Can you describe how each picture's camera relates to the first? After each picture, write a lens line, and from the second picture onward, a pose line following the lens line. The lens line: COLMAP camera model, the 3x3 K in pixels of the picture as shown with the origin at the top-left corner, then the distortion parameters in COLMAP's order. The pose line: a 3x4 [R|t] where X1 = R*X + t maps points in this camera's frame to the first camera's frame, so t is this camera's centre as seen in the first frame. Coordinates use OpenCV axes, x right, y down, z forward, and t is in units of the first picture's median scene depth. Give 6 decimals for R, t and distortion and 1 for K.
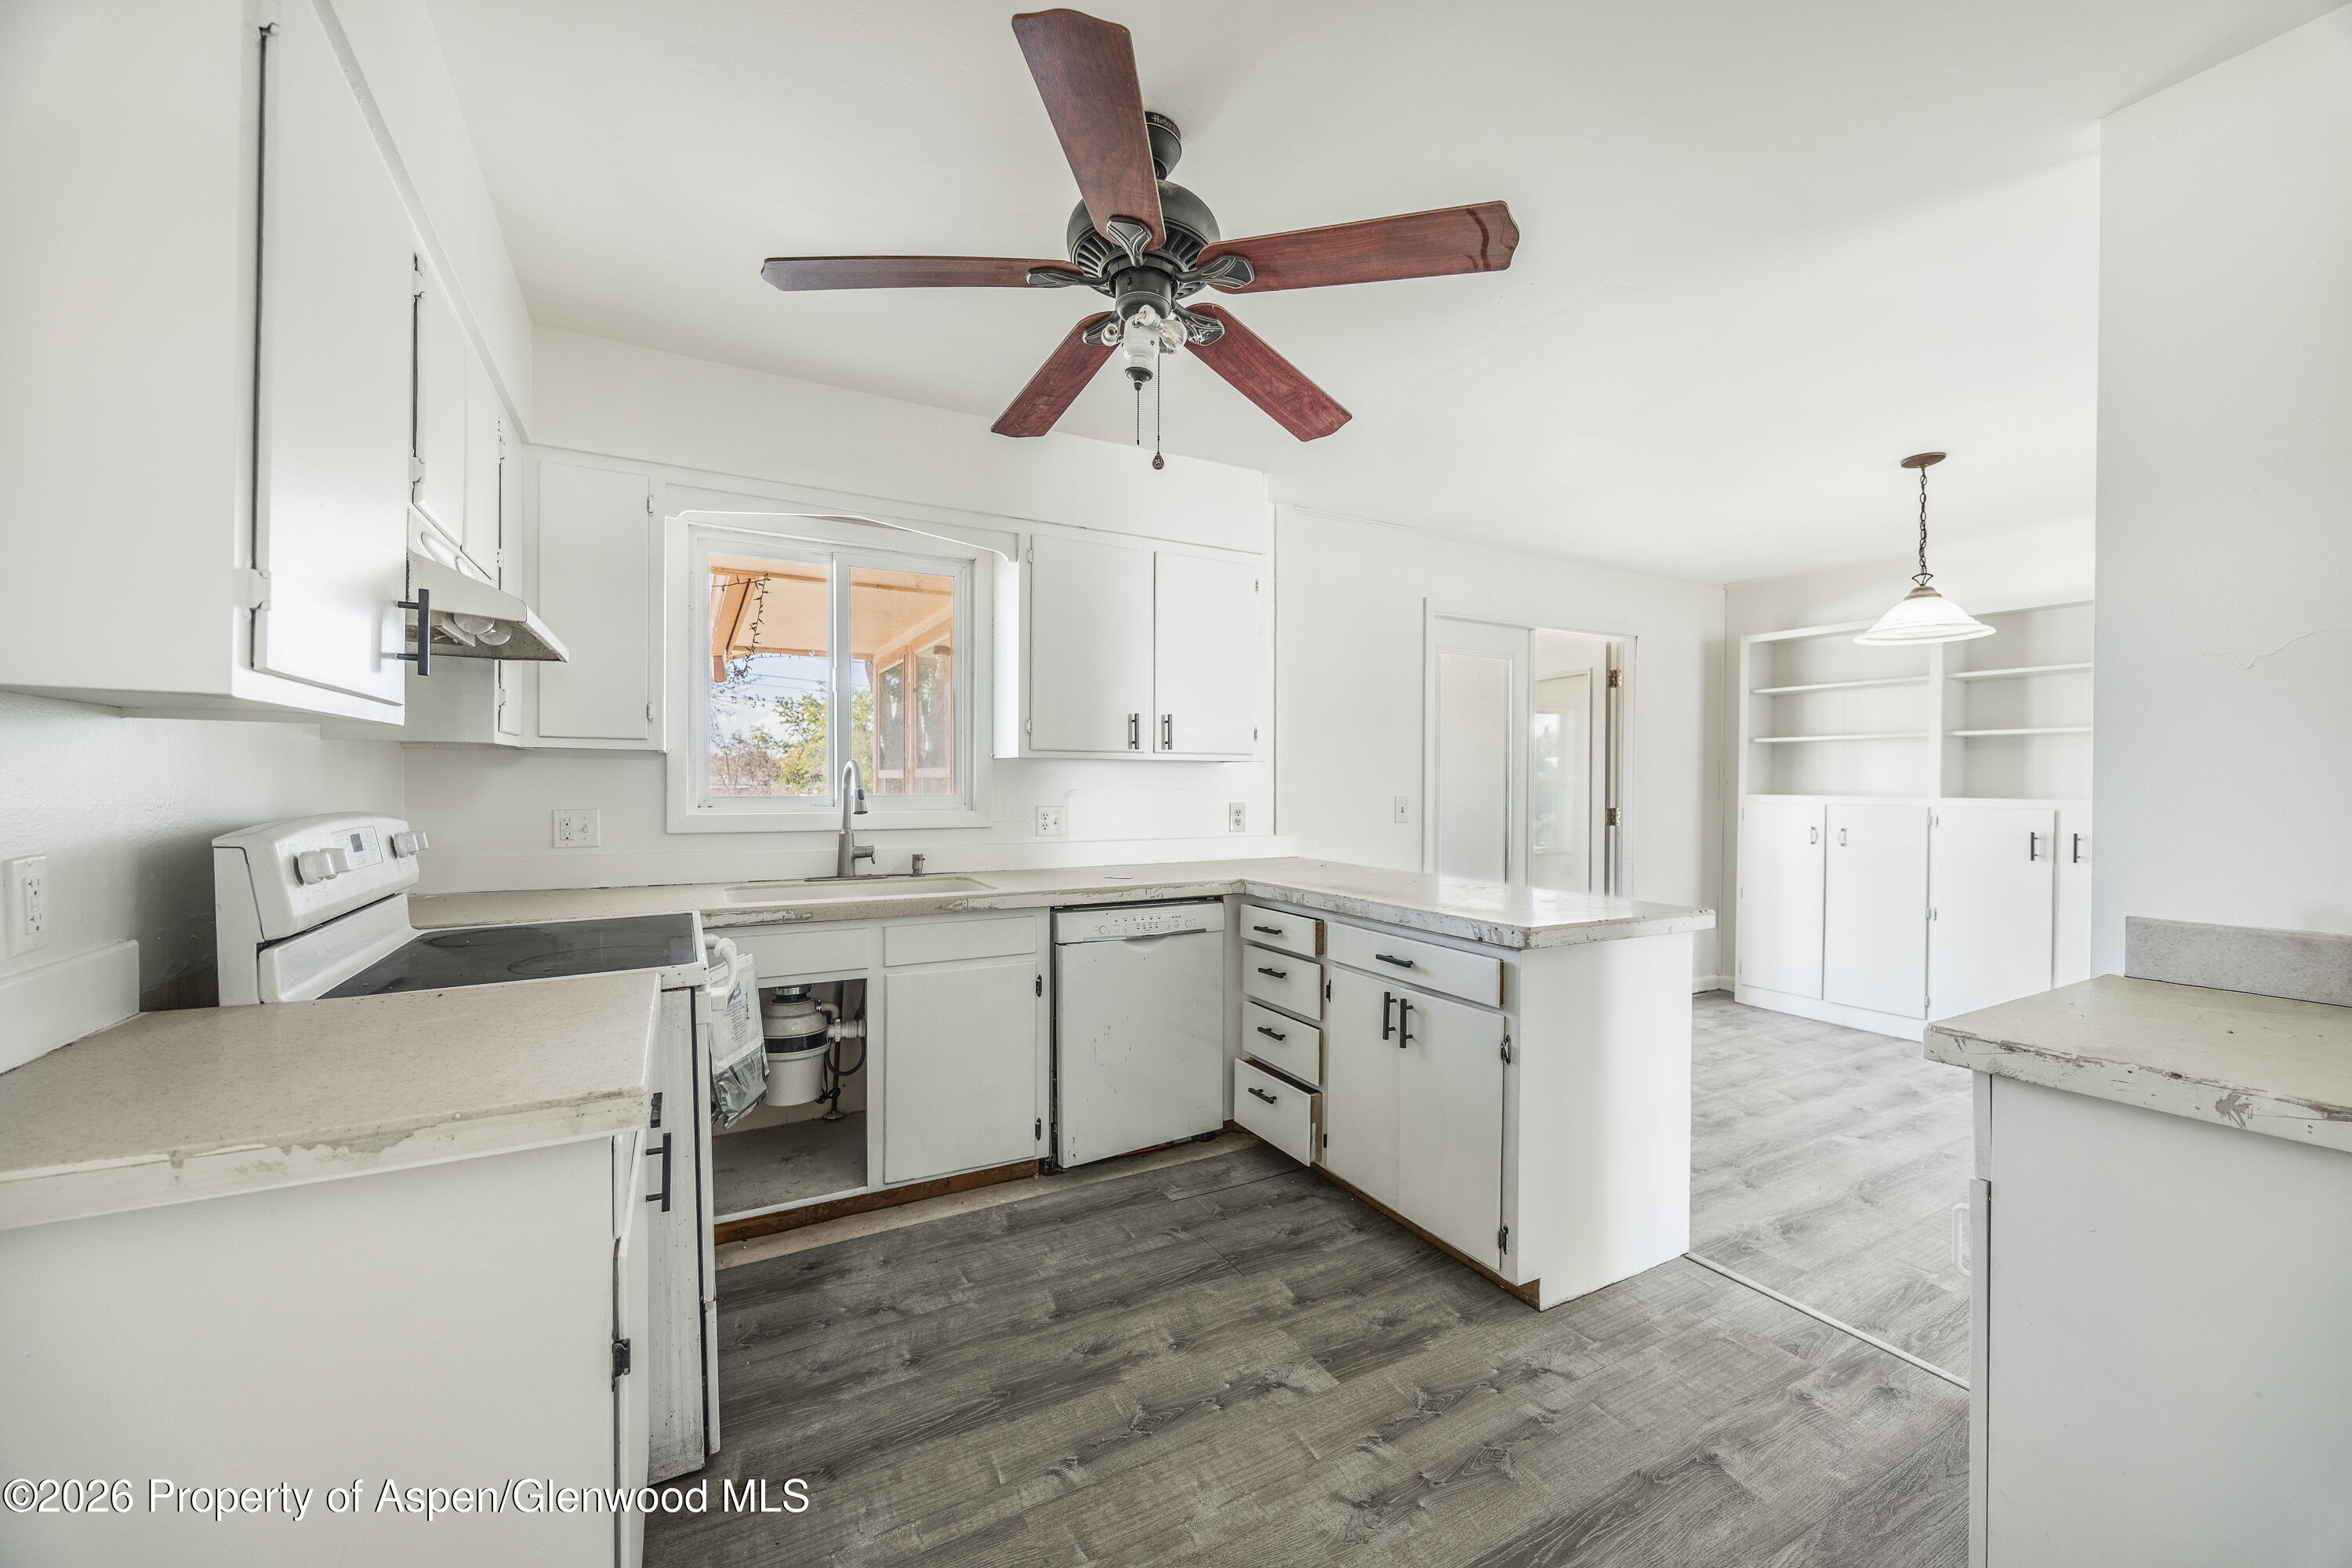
lens RADIAL K [[909.6, 0, 1181.7], [0, 909.6, 795.0], [0, 0, 1]] dist [-0.001399, -0.000120]
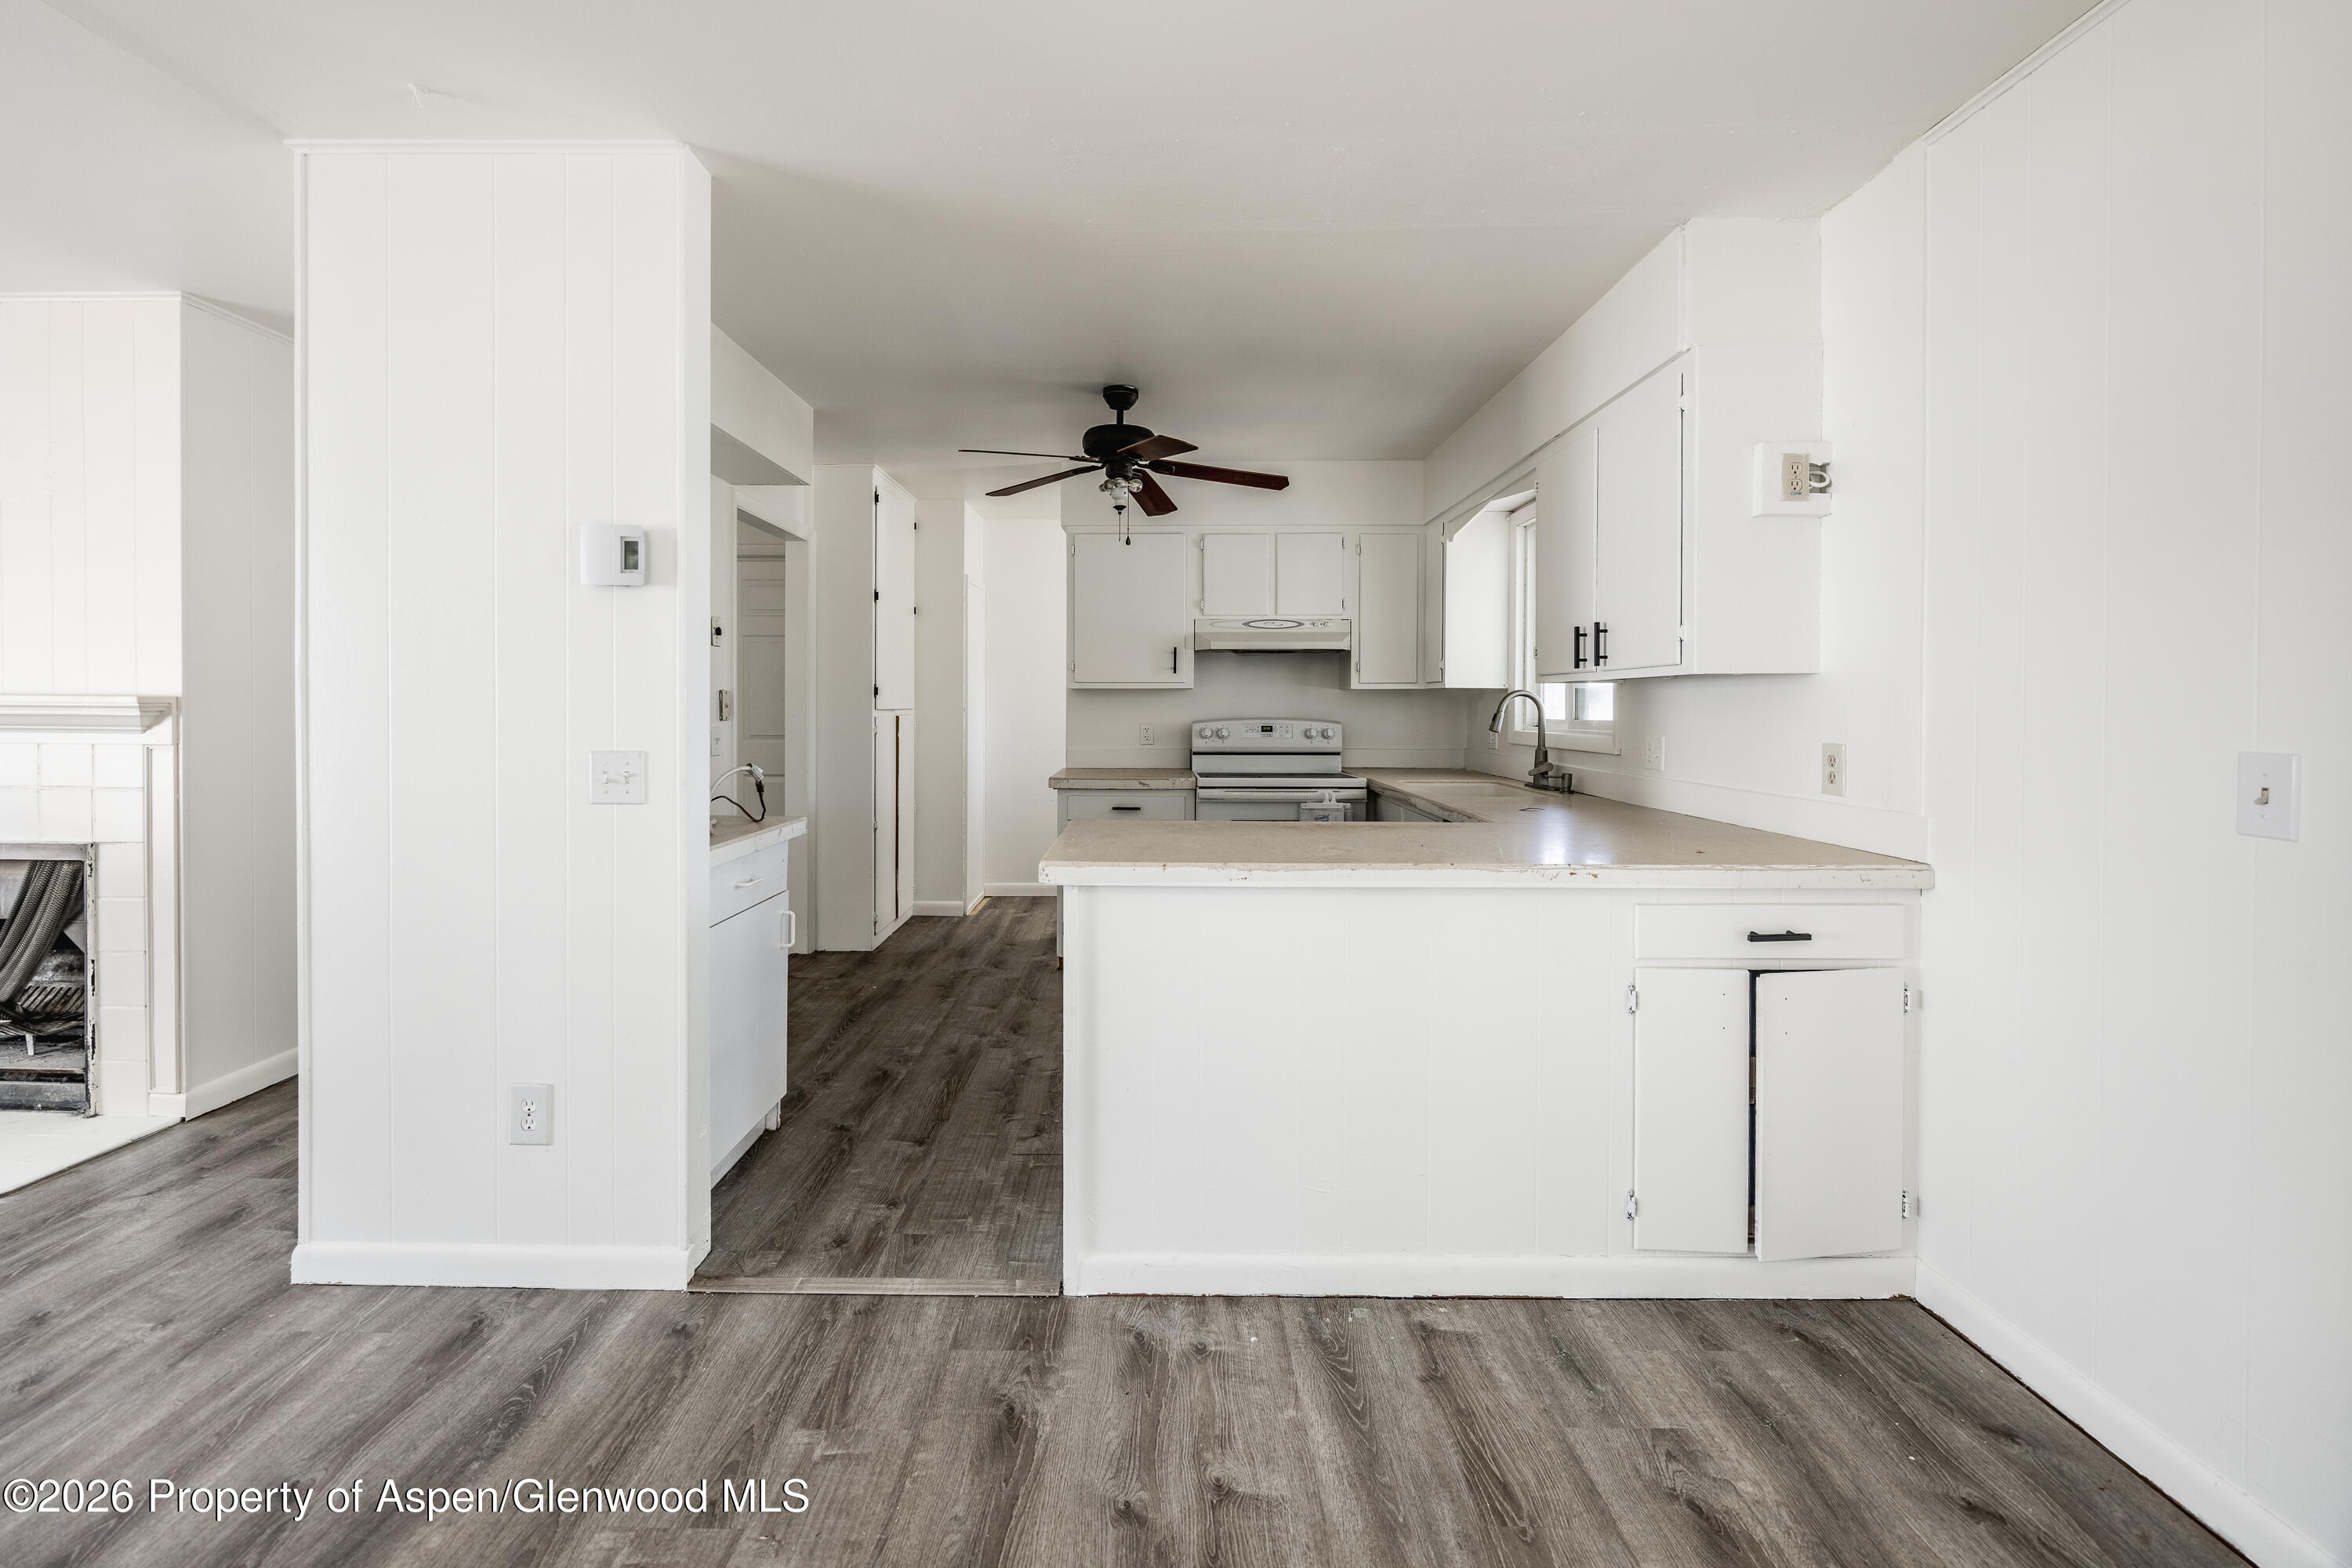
lens RADIAL K [[963.8, 0, 1141.7], [0, 963.8, 716.2], [0, 0, 1]] dist [-0.001324, -0.000104]
pose [[-0.494459, 0.001937, -0.869199, 1.468782], [-0.020174, 0.999703, 0.013705, -0.014921], [0.868967, 0.024312, -0.494272, 1.711957]]
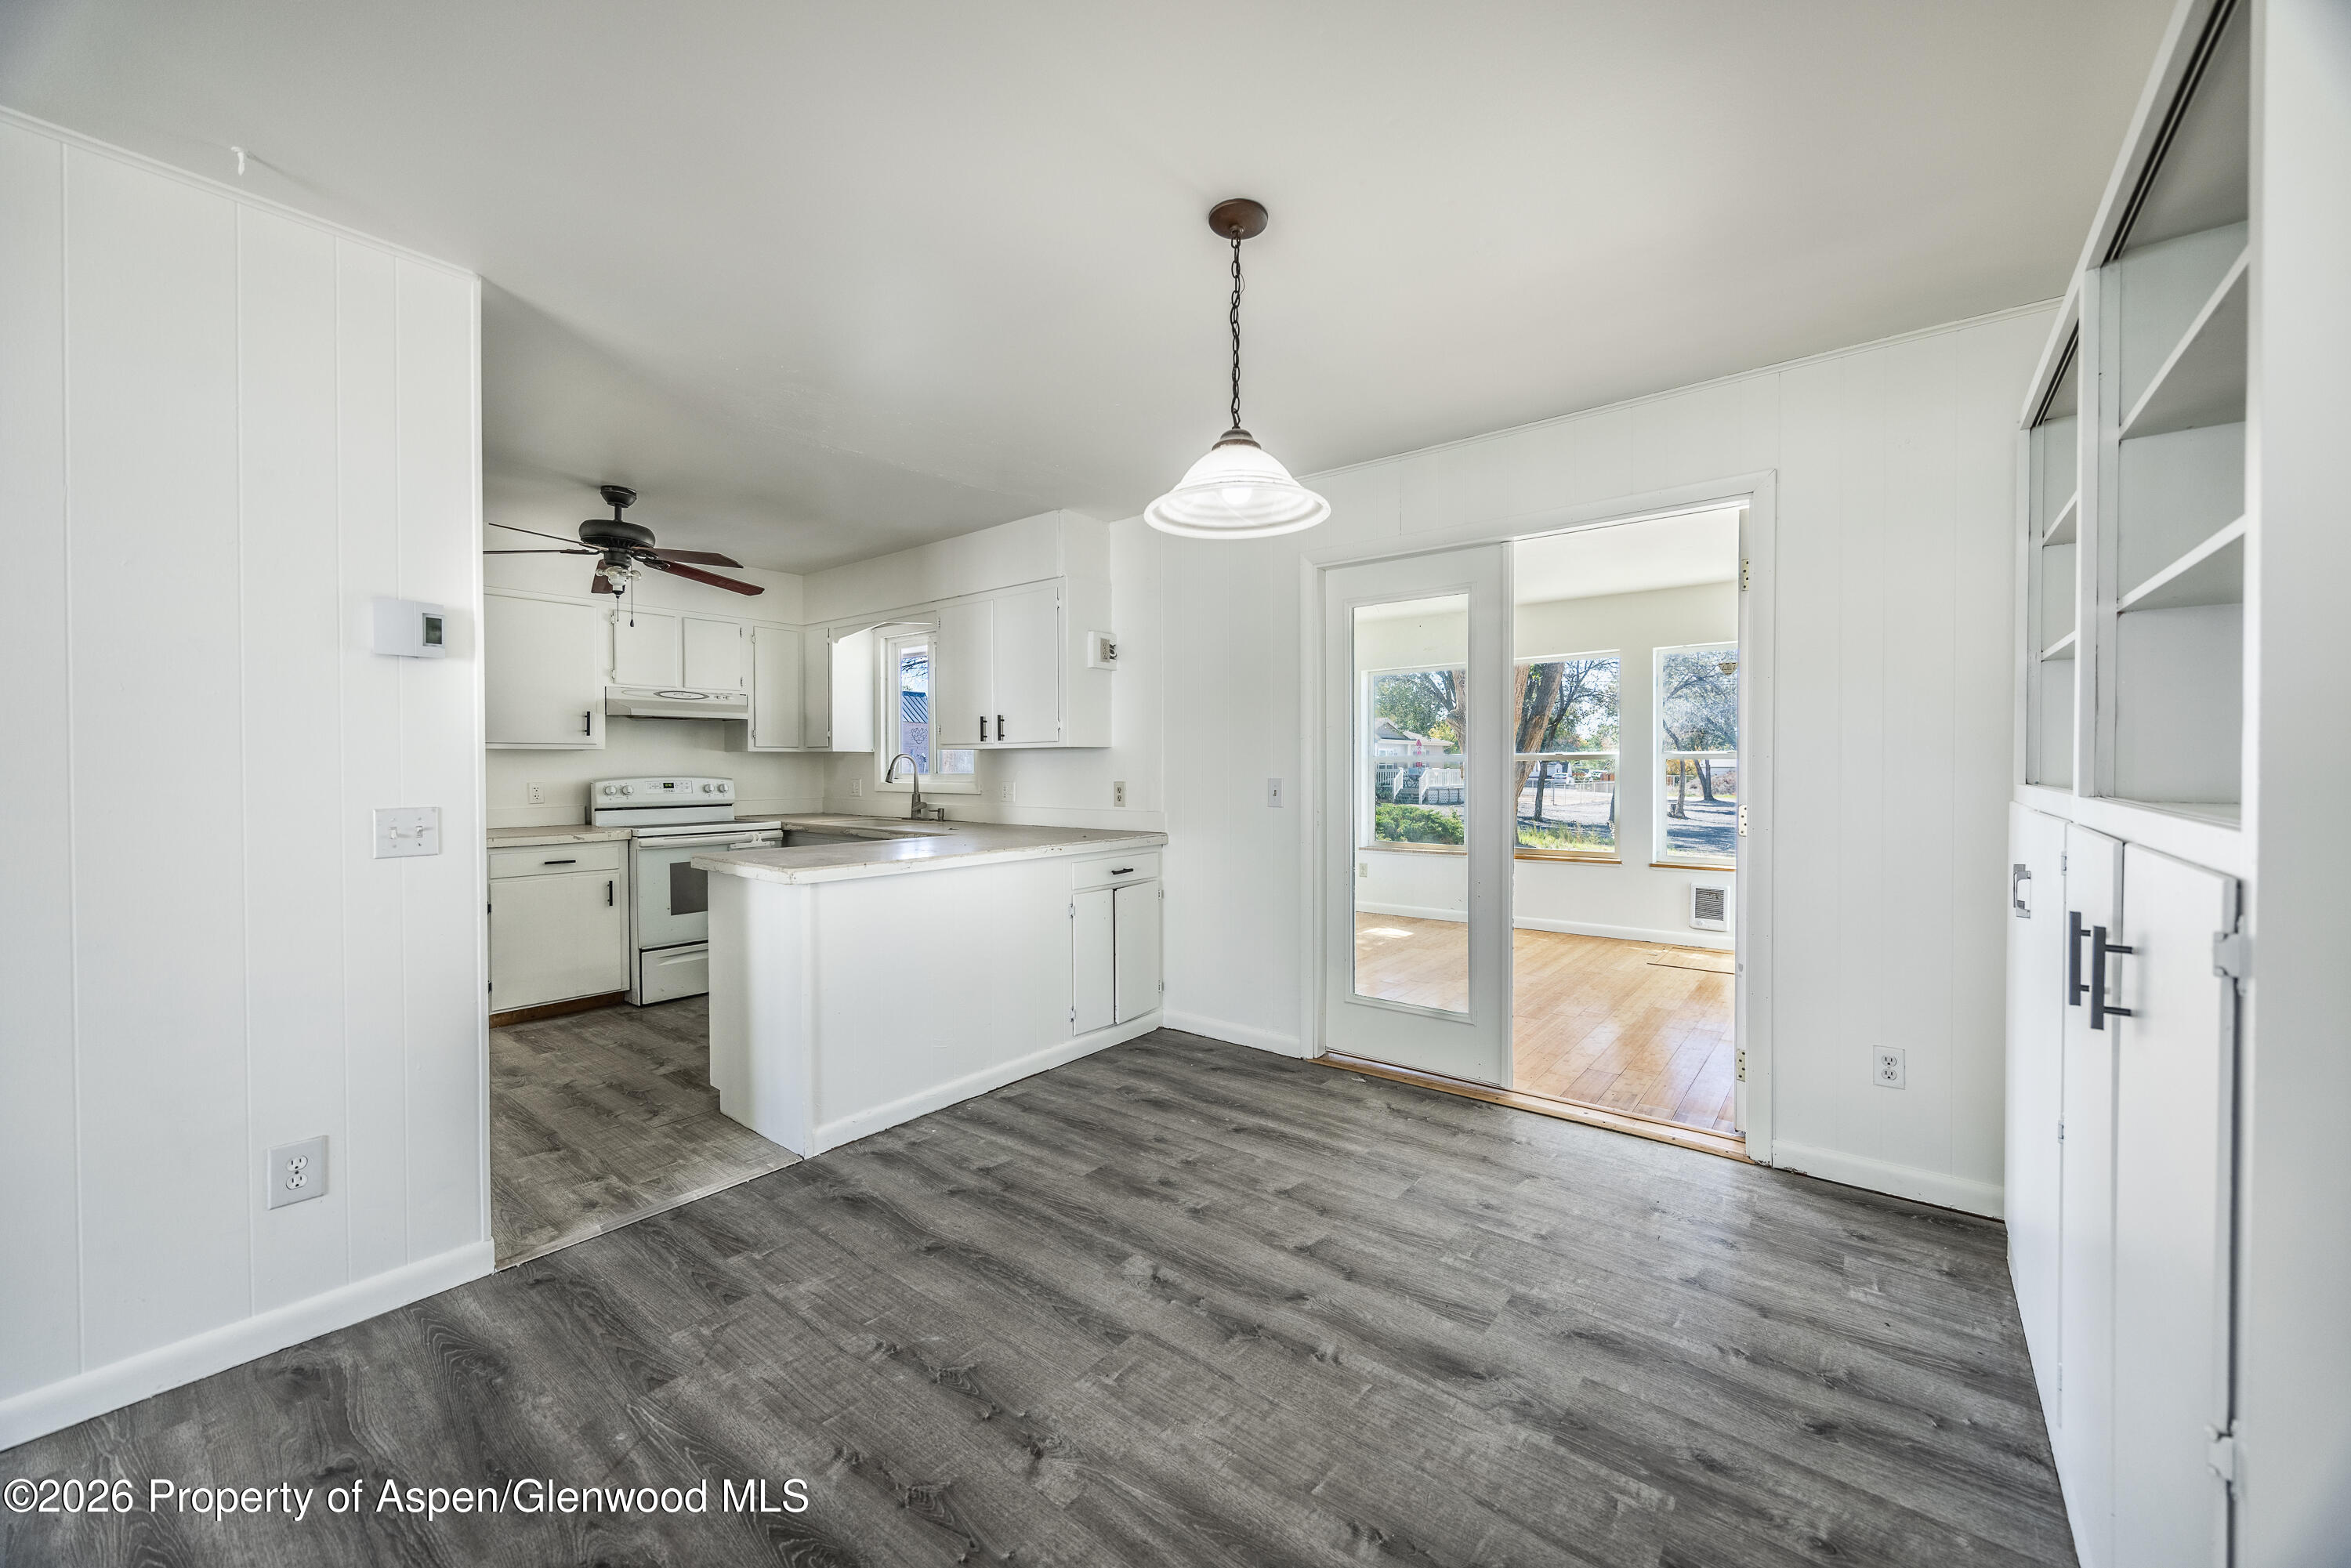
lens RADIAL K [[890.2, 0, 1173.5], [0, 890.2, 778.2], [0, 0, 1]] dist [-0.001753, -0.000161]
pose [[0.380052, 0.006545, -0.924942, 2.118781], [-0.010768, 0.999939, 0.002651, 0.000188], [0.924902, 0.008952, 0.380099, 1.169848]]
